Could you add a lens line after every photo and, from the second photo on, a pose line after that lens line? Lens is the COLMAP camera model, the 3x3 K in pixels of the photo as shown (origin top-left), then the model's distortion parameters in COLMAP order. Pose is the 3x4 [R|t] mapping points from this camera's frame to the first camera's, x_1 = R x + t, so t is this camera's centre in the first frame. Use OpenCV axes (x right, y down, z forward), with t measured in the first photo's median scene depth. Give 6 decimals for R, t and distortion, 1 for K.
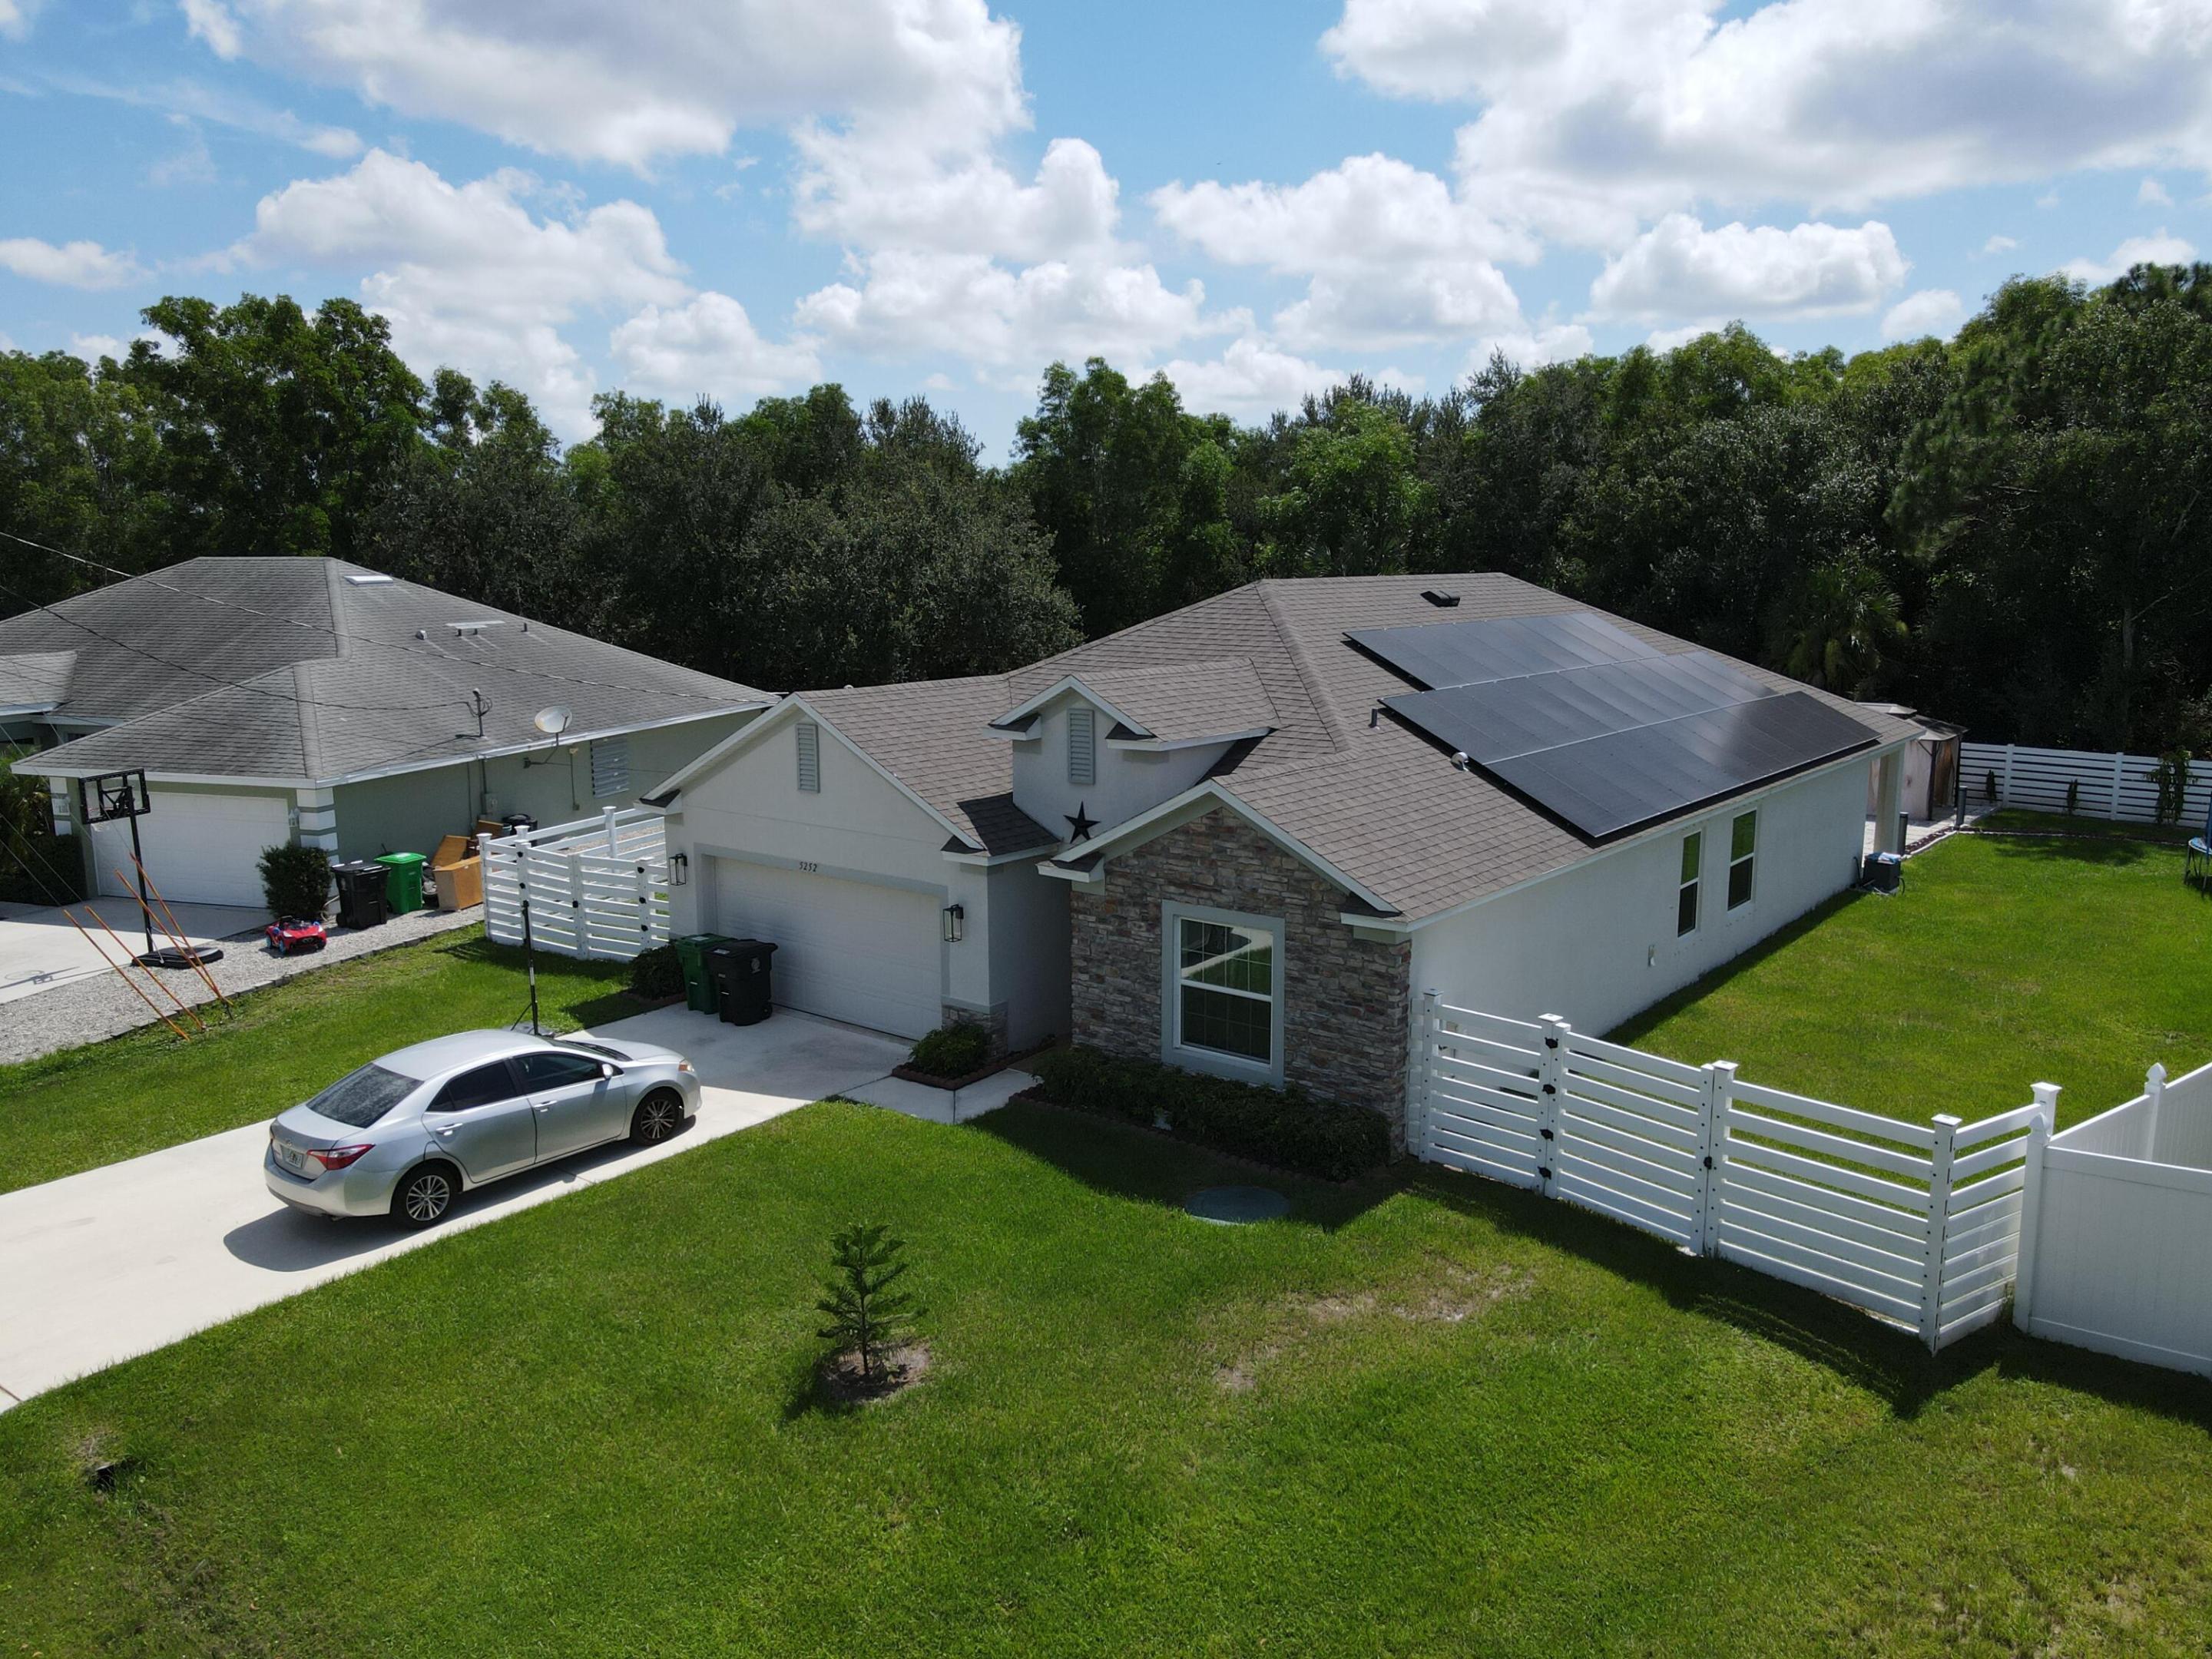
lens RADIAL K [[1602.0, 0, 1114.3], [0, 1602.0, 821.0], [0, 0, 1]] dist [0.021487, -0.004339]
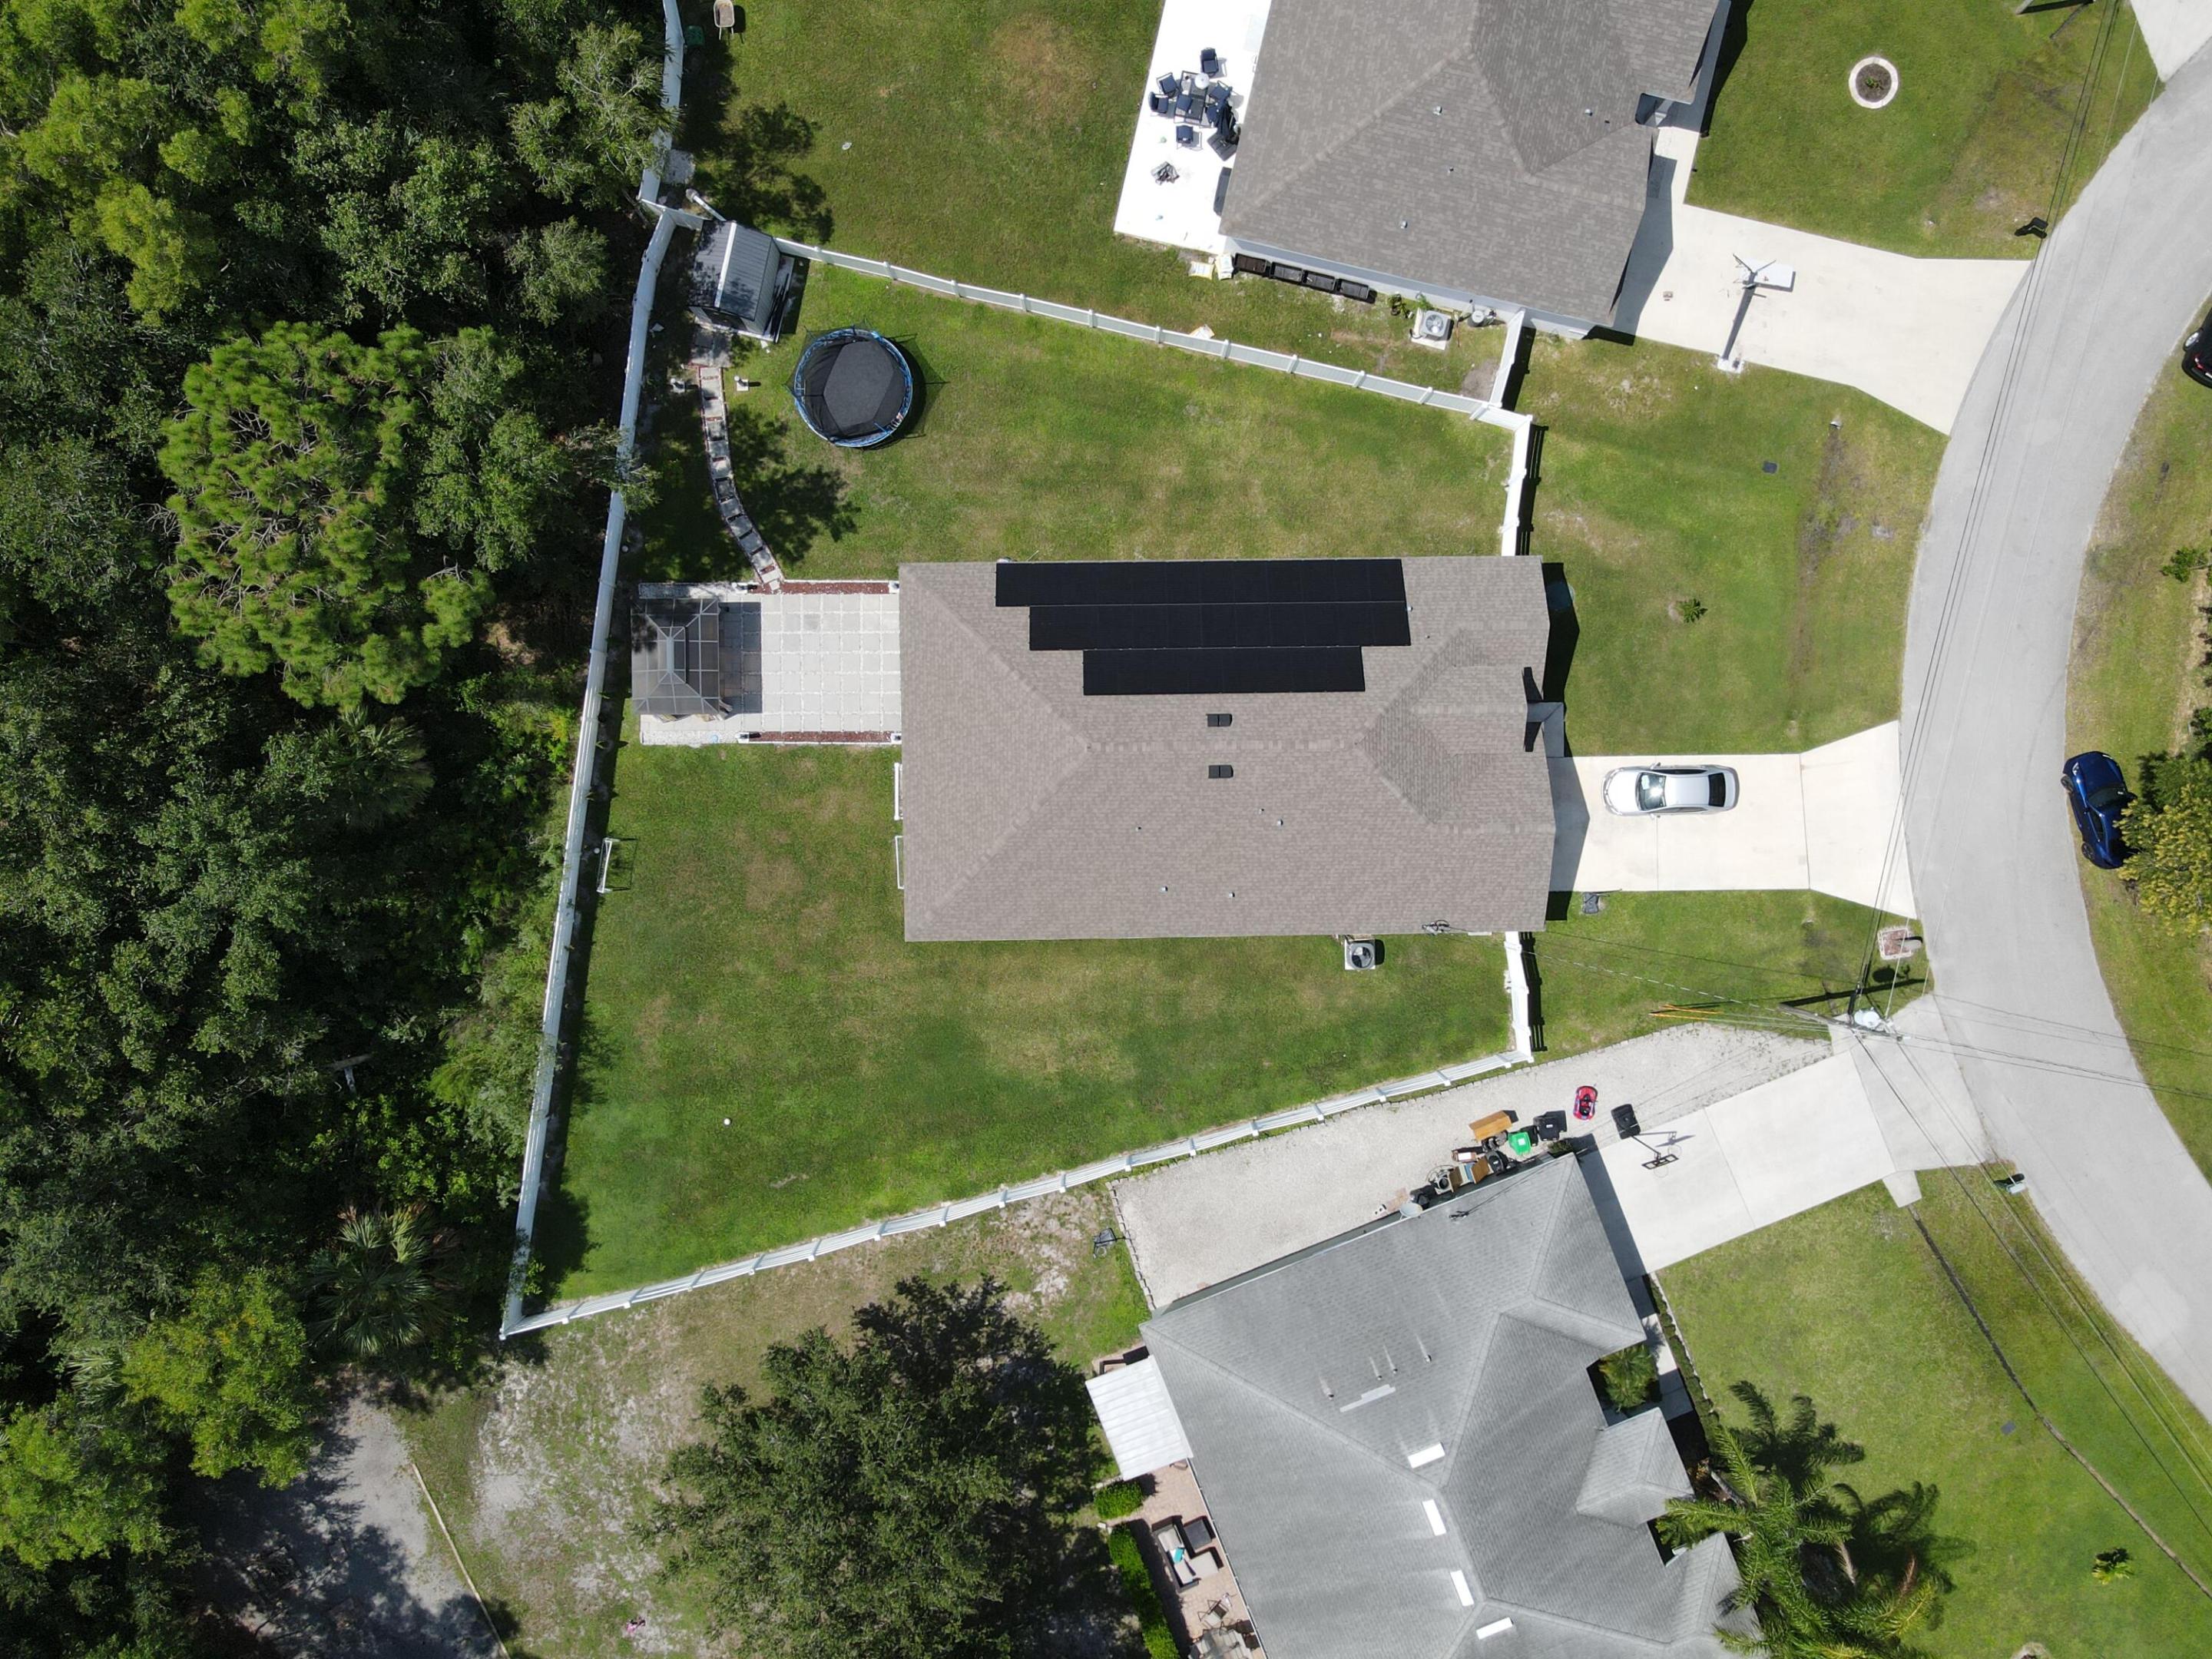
lens RADIAL K [[1593.4, 0, 1115.2], [0, 1593.4, 826.6], [0, 0, 1]] dist [0.001844, 0.029319]
pose [[-0.634647, -0.772596, -0.017854, 0.292964], [0.125028, -0.125448, 0.984190, -2.729009], [-0.762621, 0.622381, 0.176211, 1.142827]]
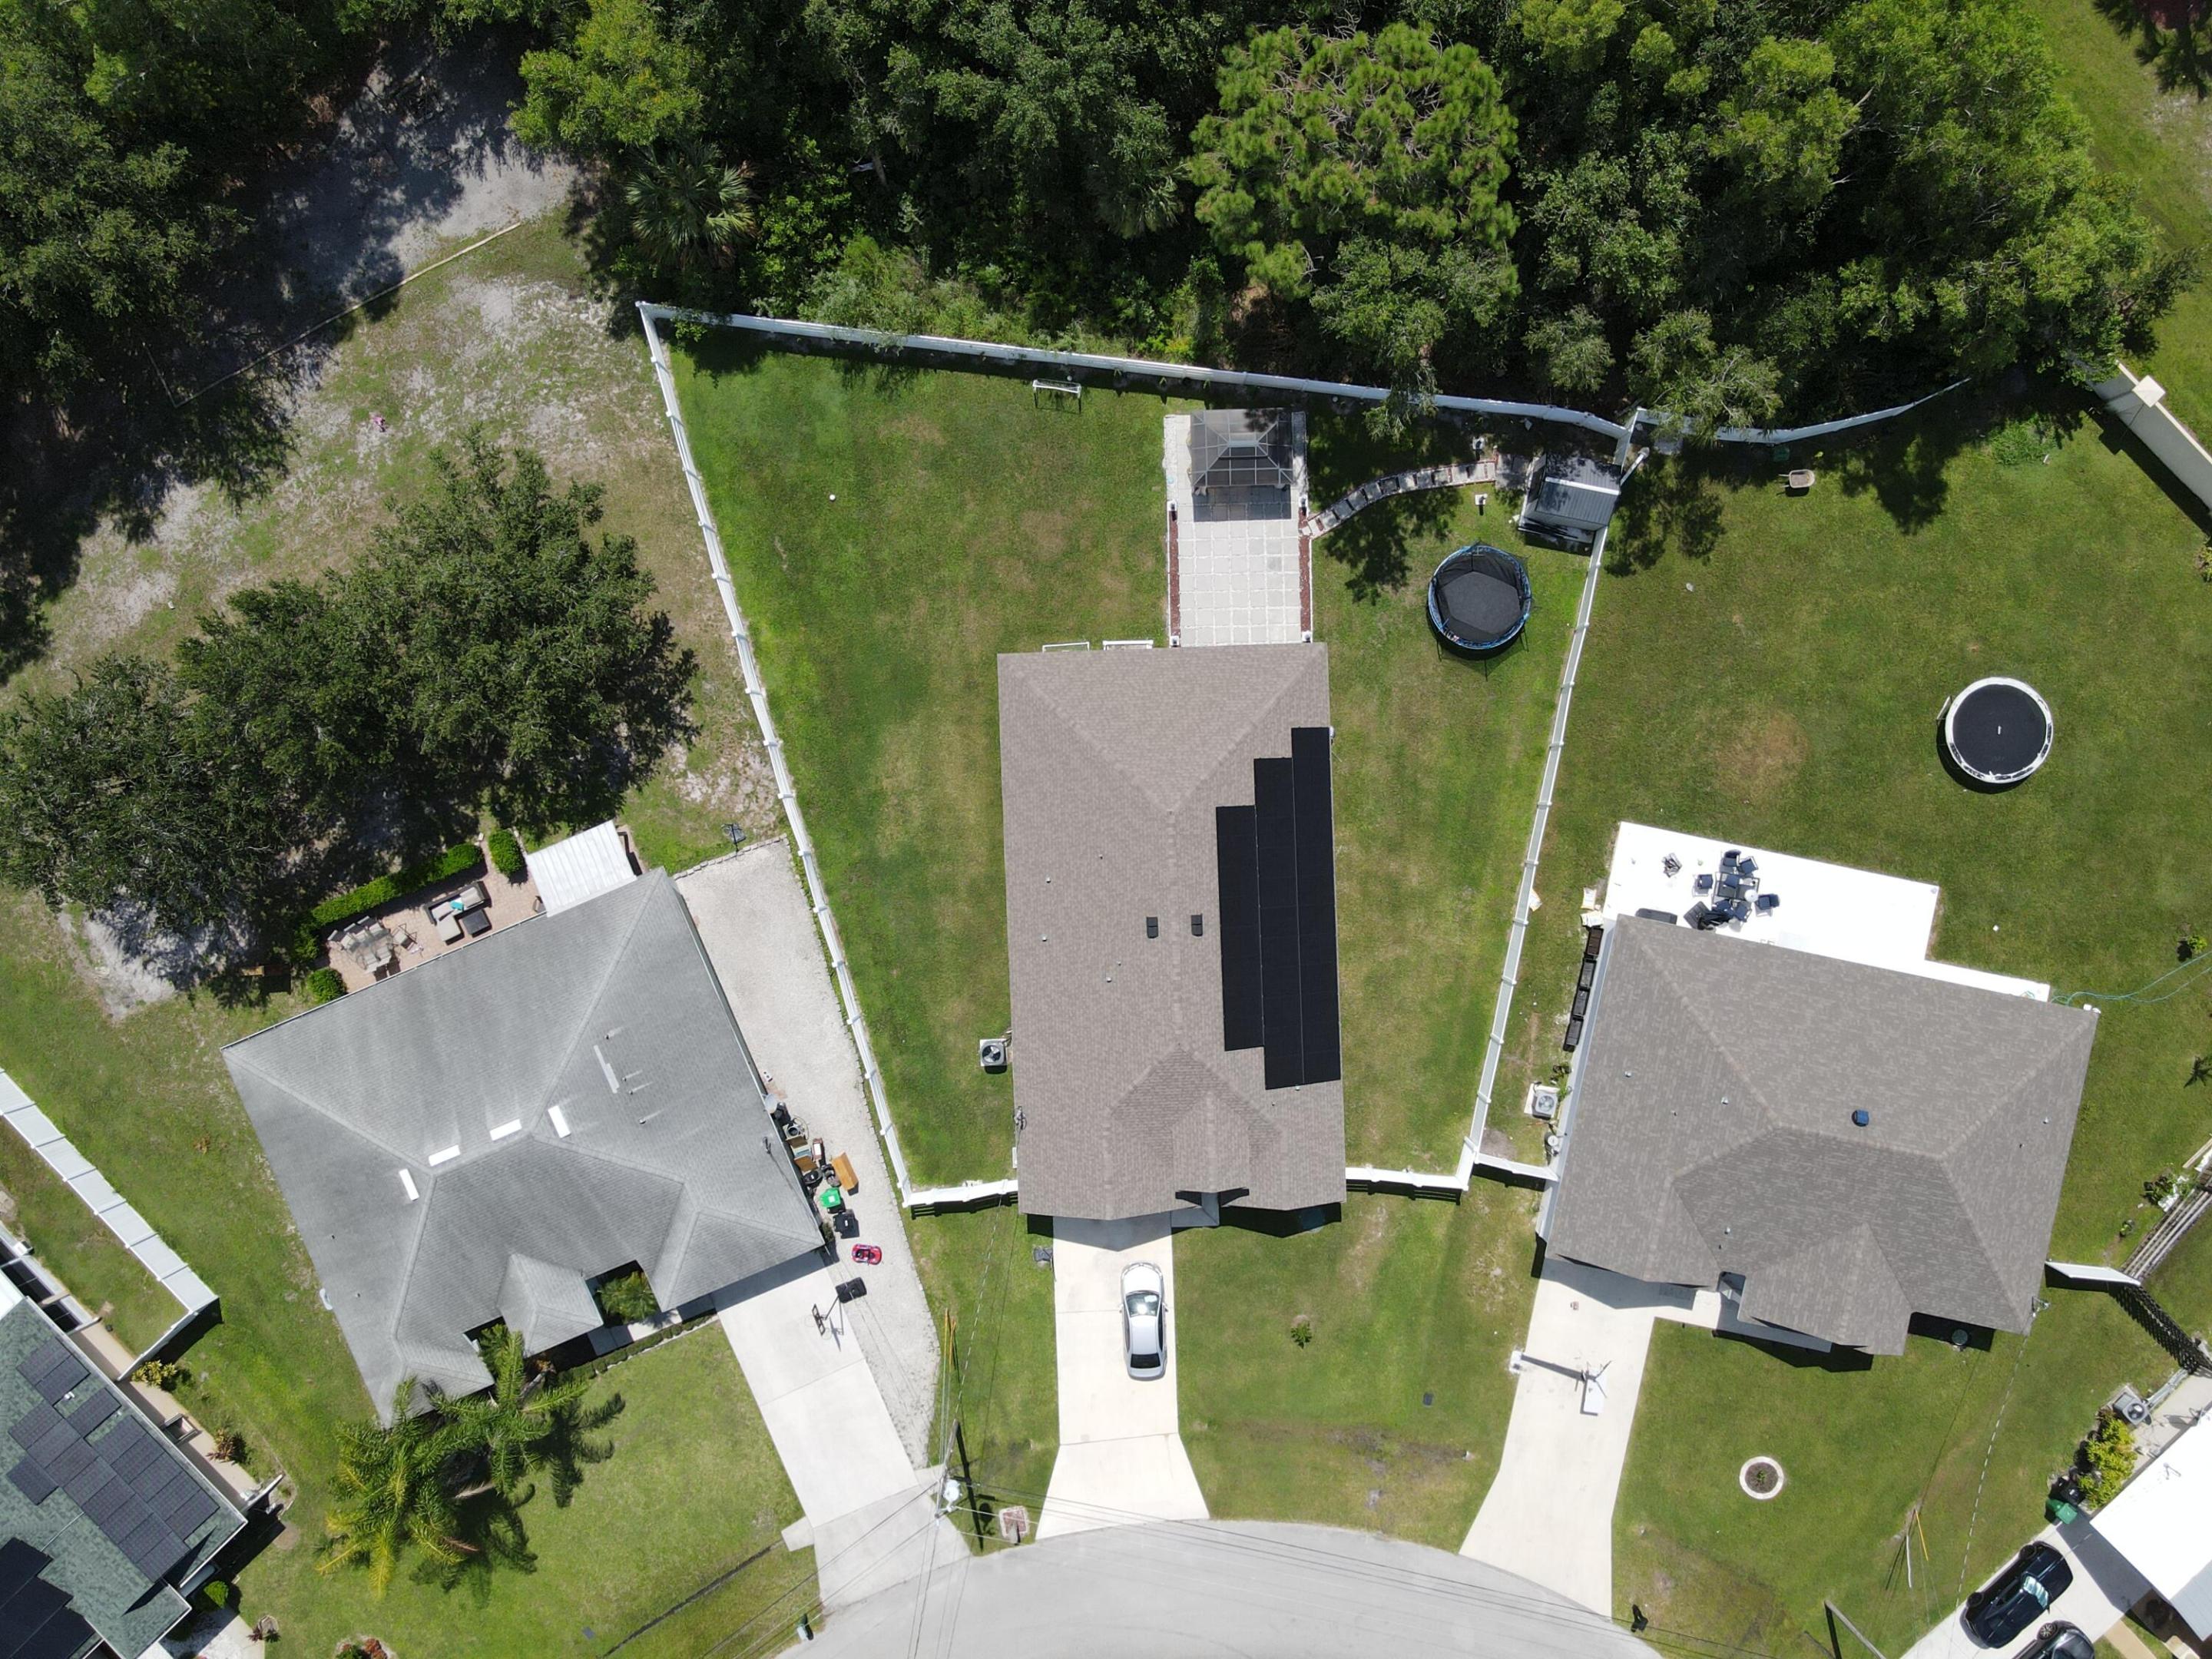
lens RADIAL K [[1586.6, 0, 1116.3], [0, 1586.6, 815.6], [0, 0, 1]] dist [0.005618, 0.002738]
pose [[0.758209, -0.651982, -0.006227, 0.310583], [0.109081, 0.117426, 0.987073, -3.103701], [-0.642822, -0.749087, 0.160153, 1.137468]]
